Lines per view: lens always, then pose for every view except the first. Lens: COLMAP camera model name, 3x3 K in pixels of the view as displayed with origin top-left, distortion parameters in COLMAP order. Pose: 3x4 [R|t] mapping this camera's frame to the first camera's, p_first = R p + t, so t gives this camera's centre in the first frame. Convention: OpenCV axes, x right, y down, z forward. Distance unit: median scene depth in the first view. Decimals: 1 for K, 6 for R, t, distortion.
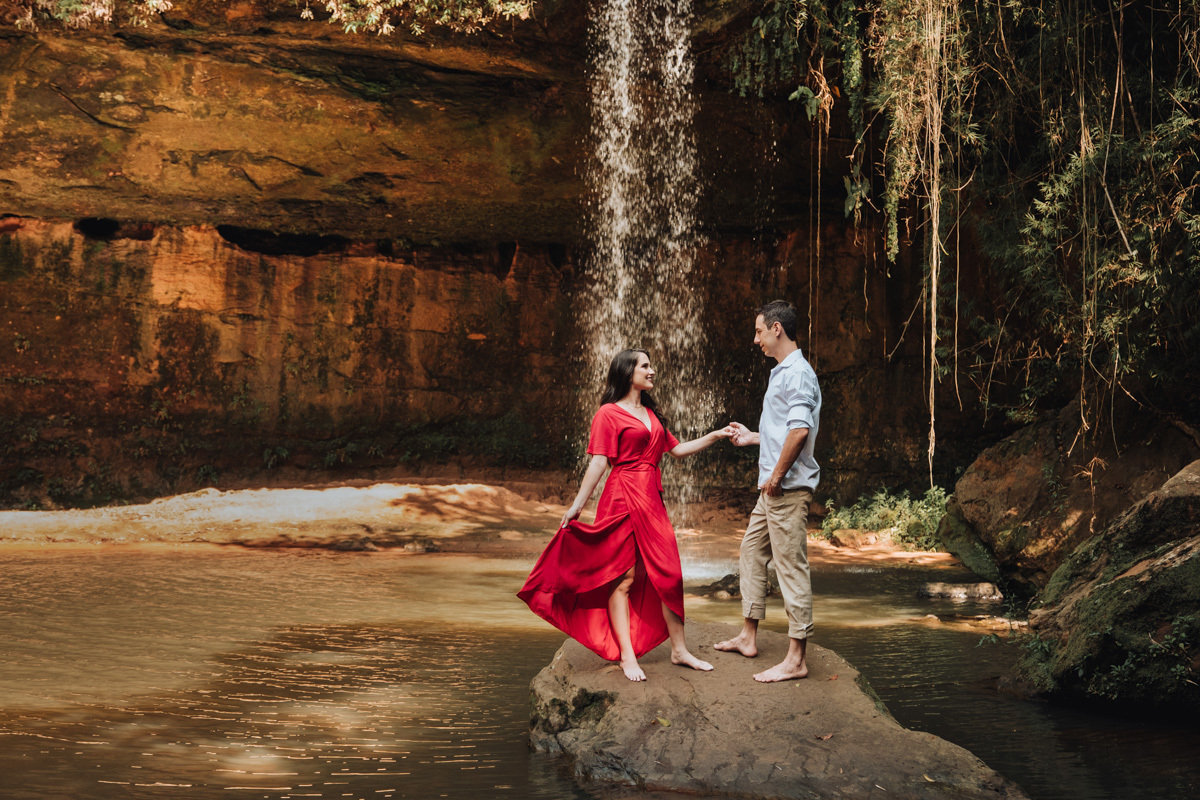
lens RADIAL K [[1547.9, 0, 604.2], [0, 1547.9, 406.4], [0, 0, 1]] dist [0.014320, 0.006634]
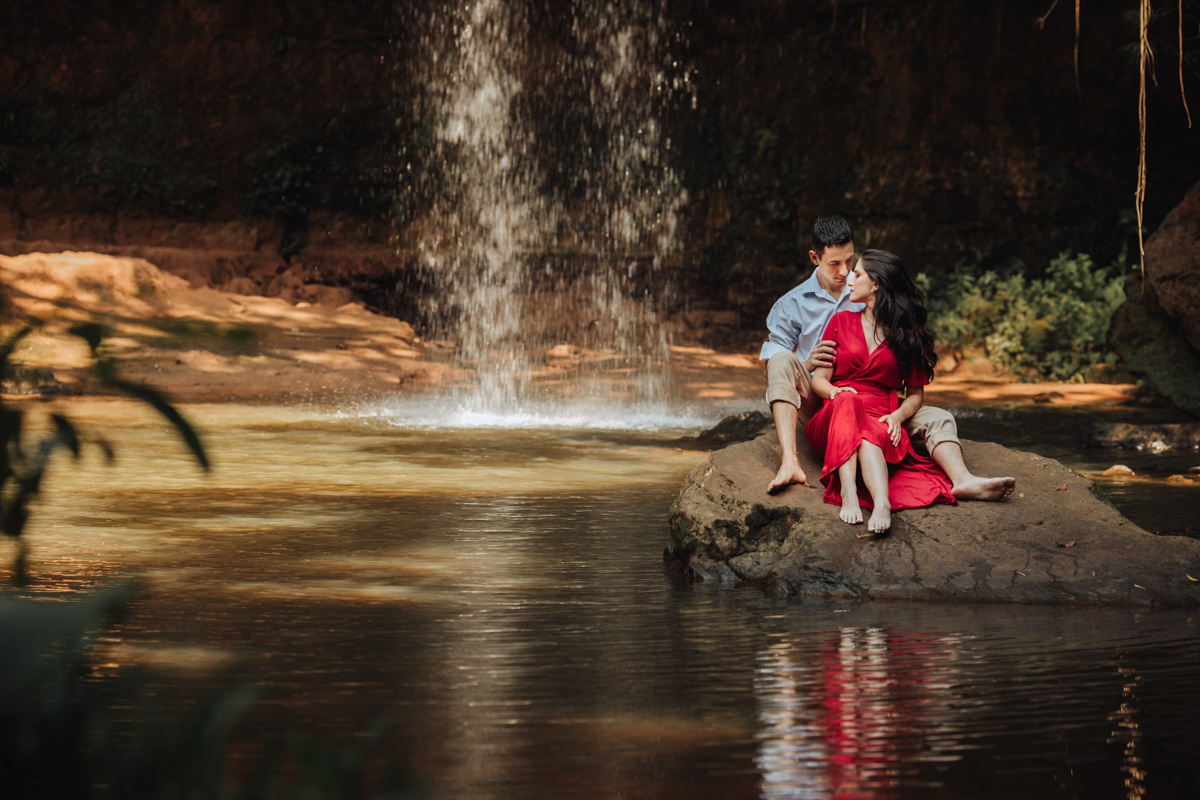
lens RADIAL K [[4472.5, 0, 600.0], [0, 4472.5, 400.0], [0, 0, 1]] dist [0.199624, -1.120329]
pose [[0.991931, -0.011457, 0.126259, -0.111283], [0.000851, 0.996488, 0.083734, -0.019181], [-0.126774, -0.082951, 0.988457, -0.368249]]
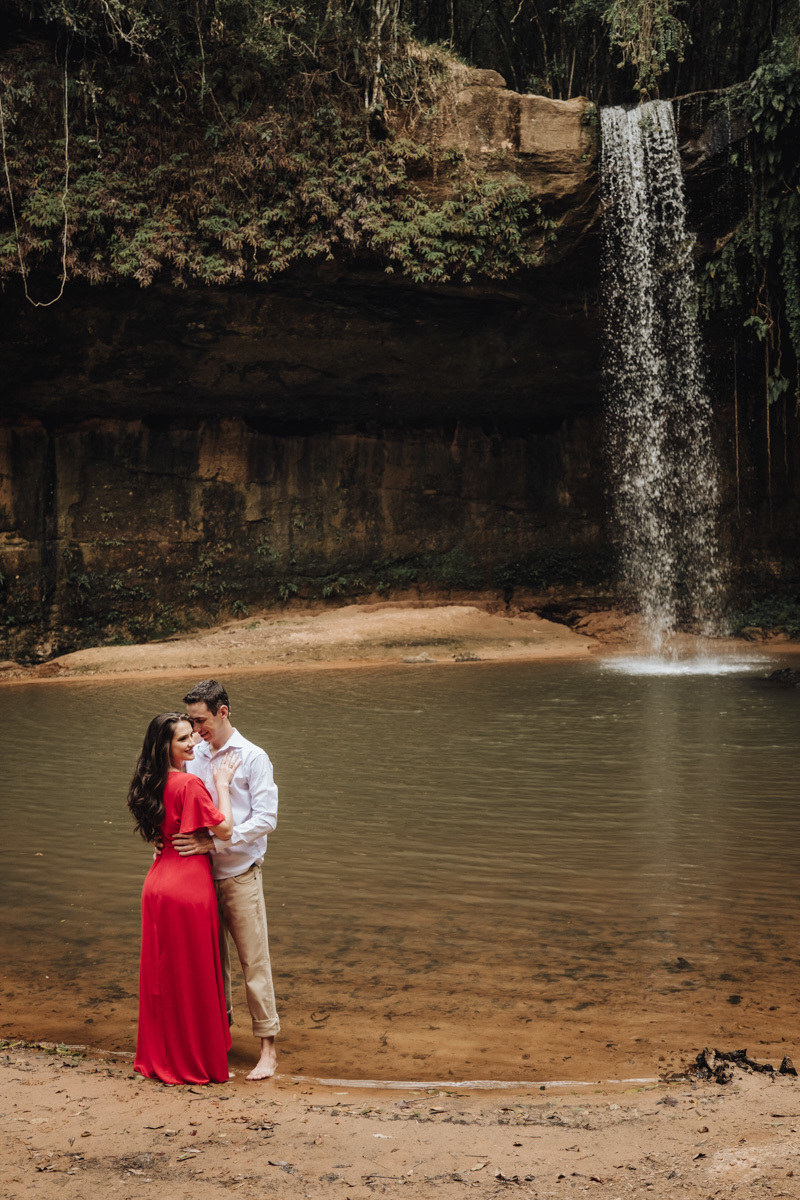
lens RADIAL K [[1333.3, 0, 400.0], [0, 1333.3, 600.0], [0, 0, 1]] dist [0.010167, 0.000720]
pose [[0.993326, -0.048438, 0.104673, -0.280138], [0.040936, 0.996516, 0.072669, -0.045046], [-0.107828, -0.067899, 0.991848, -0.148421]]
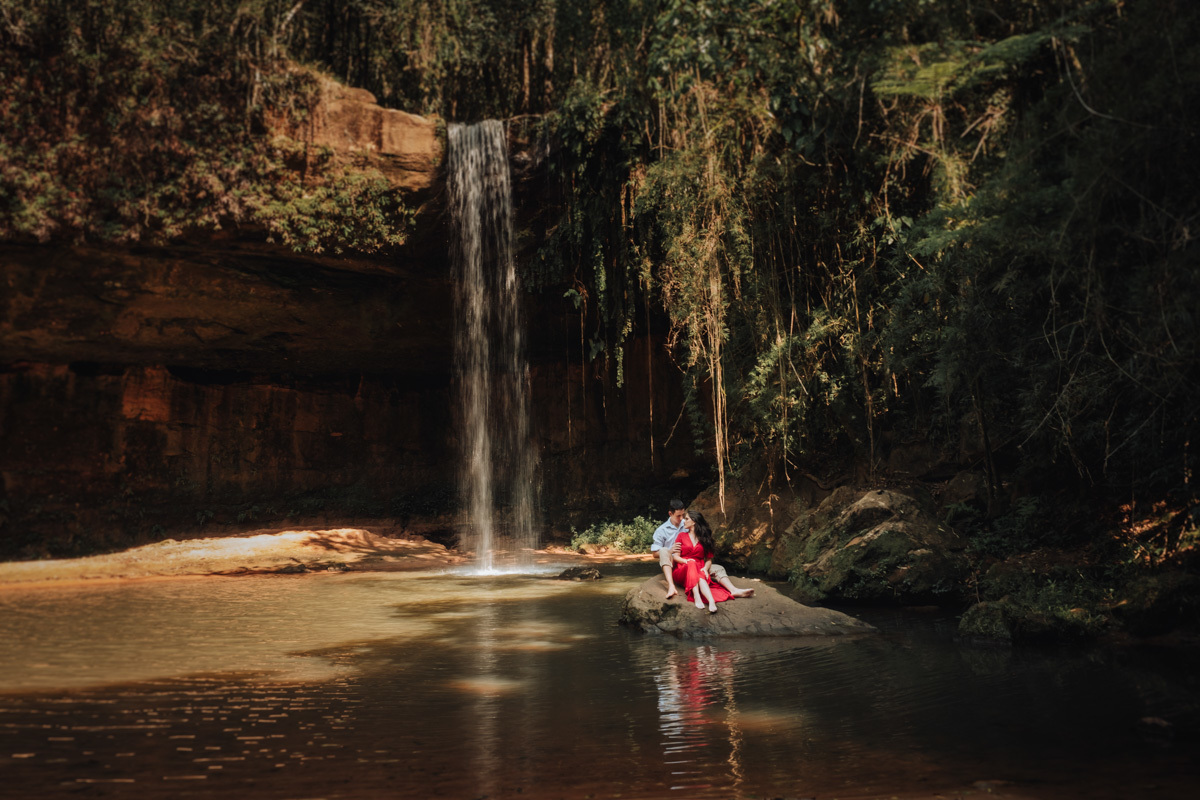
lens RADIAL K [[1070.7, 0, 600.0], [0, 1070.7, 400.0], [0, 0, 1]] dist [0.003680, 0.006416]
pose [[0.961257, -0.014296, 0.275283, -0.150902], [0.032471, 0.997574, -0.061580, -0.005377], [-0.273735, 0.068133, 0.959389, -0.137970]]
